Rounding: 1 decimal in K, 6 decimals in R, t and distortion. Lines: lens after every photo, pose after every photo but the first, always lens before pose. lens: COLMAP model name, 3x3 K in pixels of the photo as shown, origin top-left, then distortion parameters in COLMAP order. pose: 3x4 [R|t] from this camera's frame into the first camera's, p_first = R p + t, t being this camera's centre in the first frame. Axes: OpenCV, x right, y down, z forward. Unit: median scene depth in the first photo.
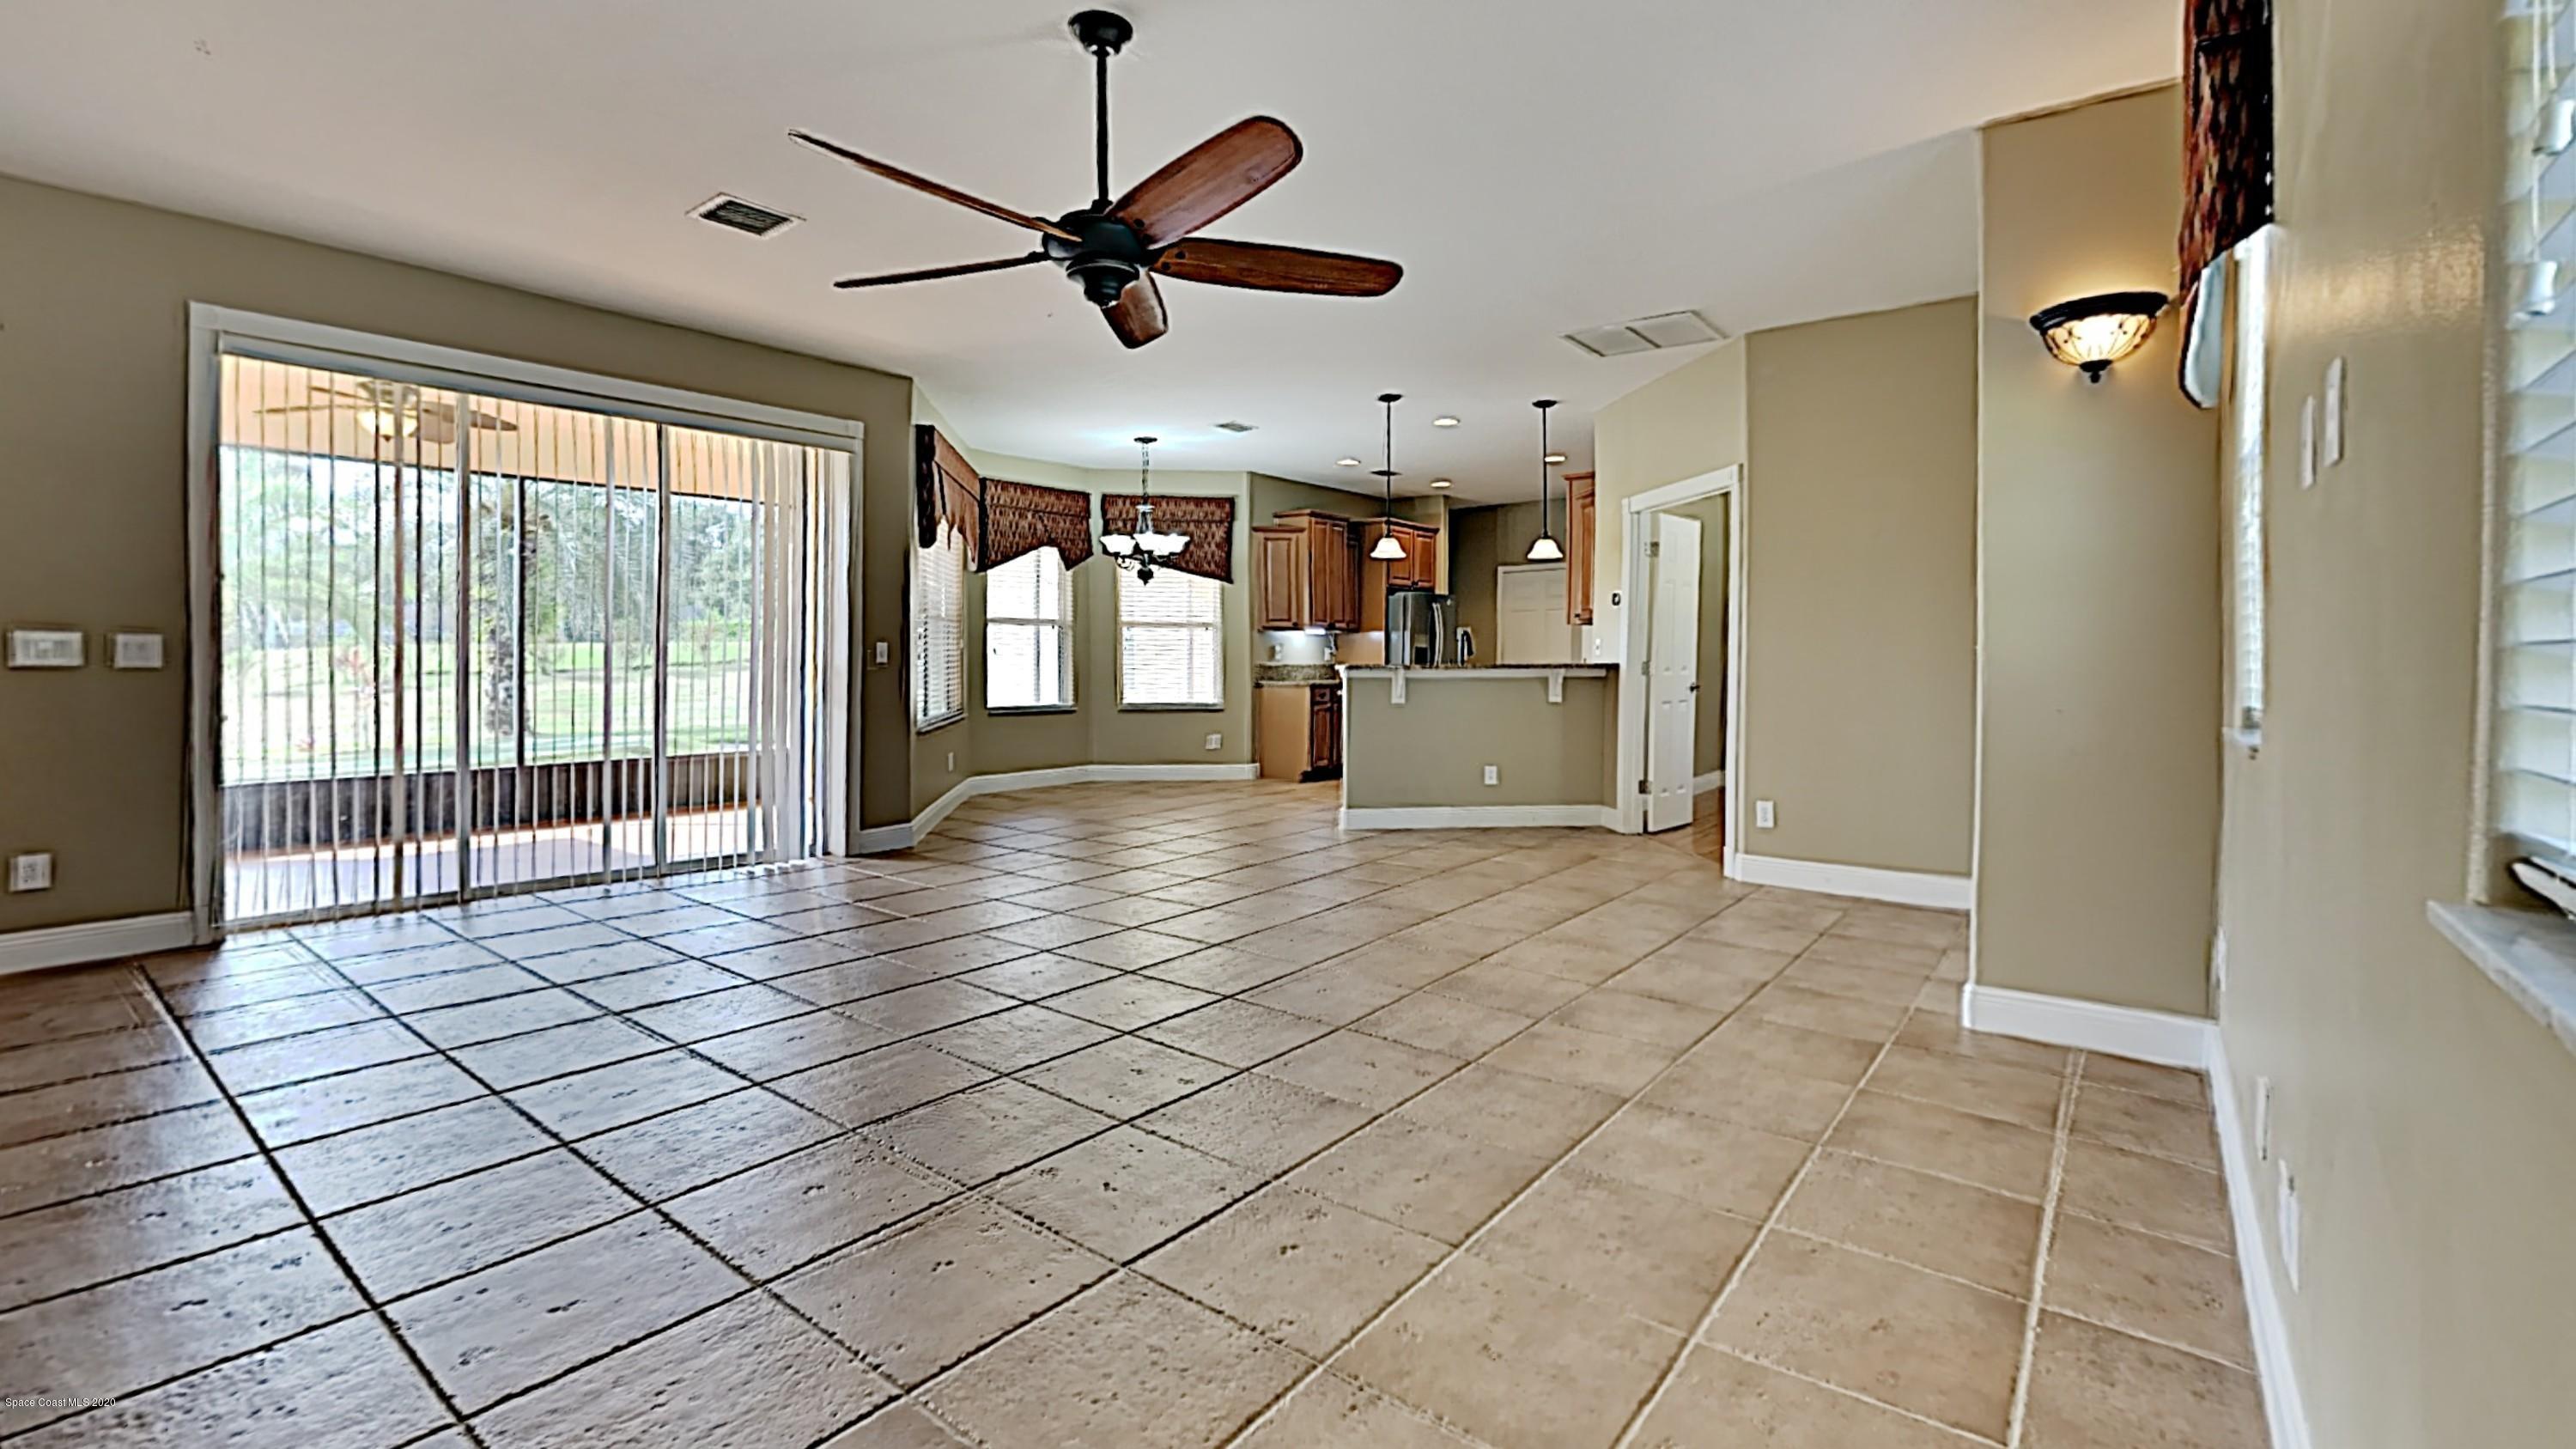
lens RADIAL K [[1116.3, 0, 1277.2], [0, 1116.3, 666.4], [0, 0, 1]] dist [-0.004598, 0.000579]
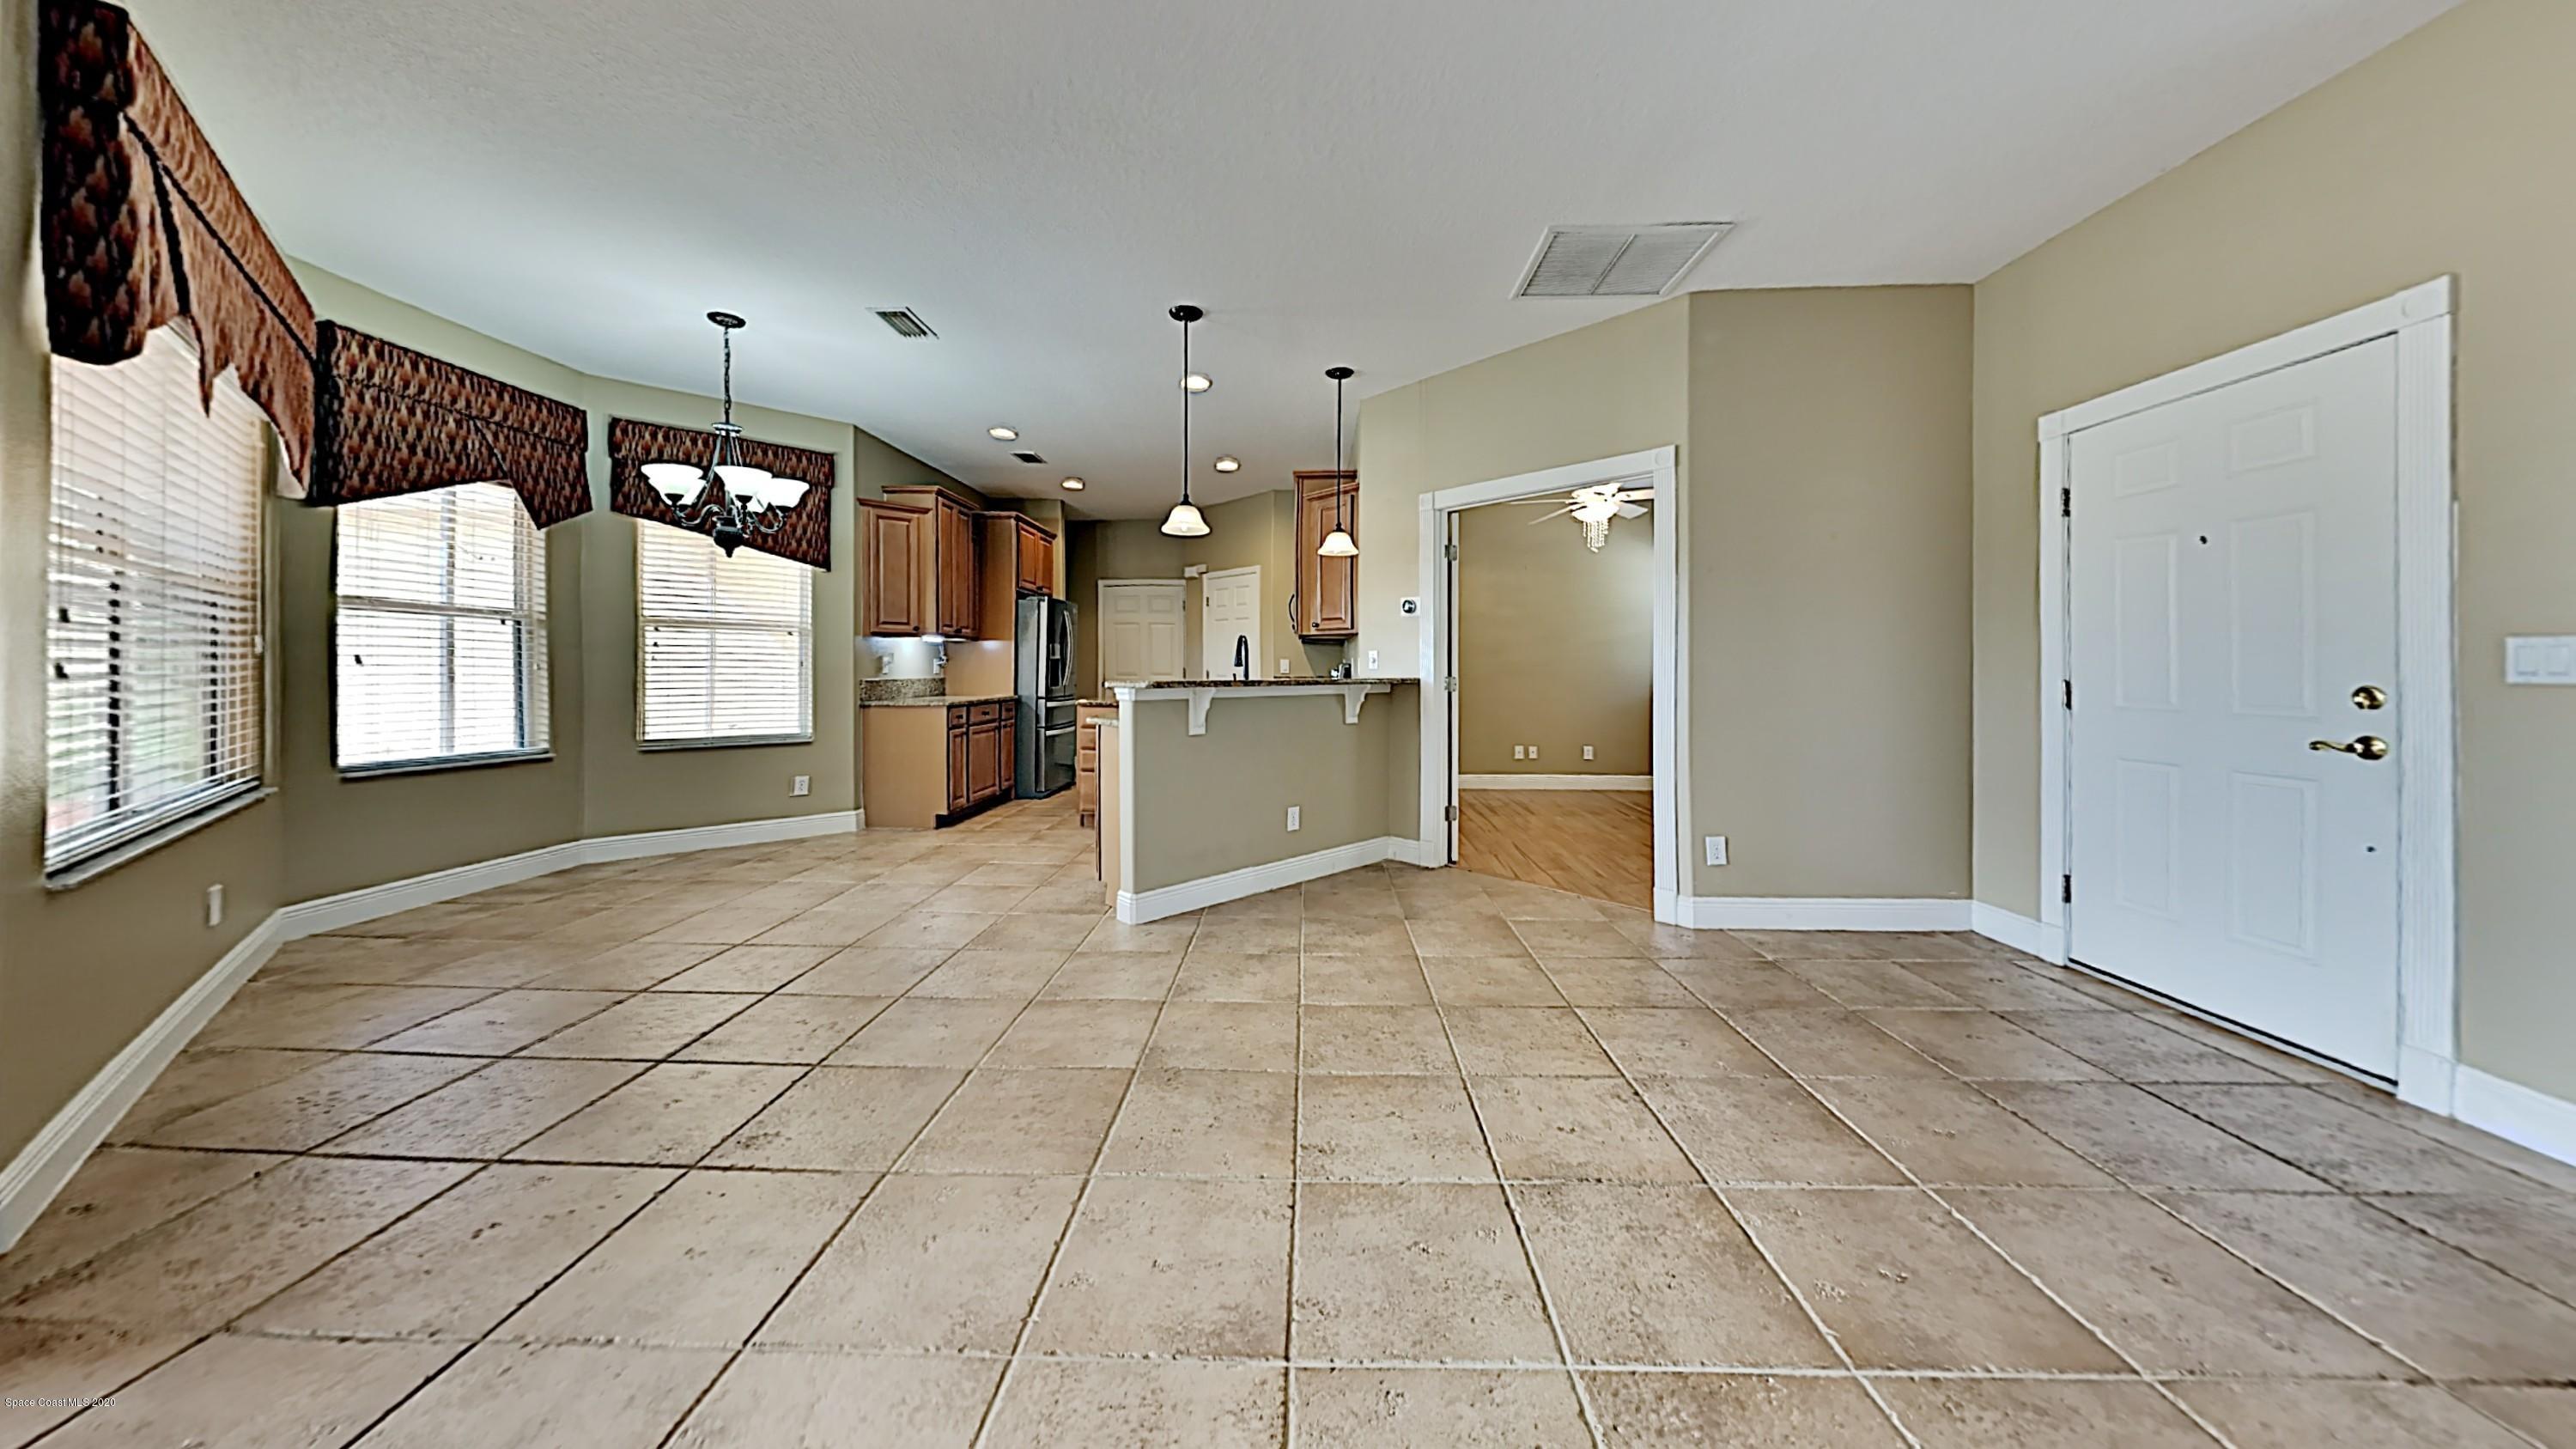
lens RADIAL K [[783.7, 0, 1278.3], [0, 783.7, 669.1], [0, 0, 1]] dist [0.000013, 0.000104]
pose [[0.805941, -0.001636, 0.591993, -0.113439], [0.006271, 0.999964, -0.005774, -0.004279], [-0.591962, 0.008366, 0.805922, 0.414005]]
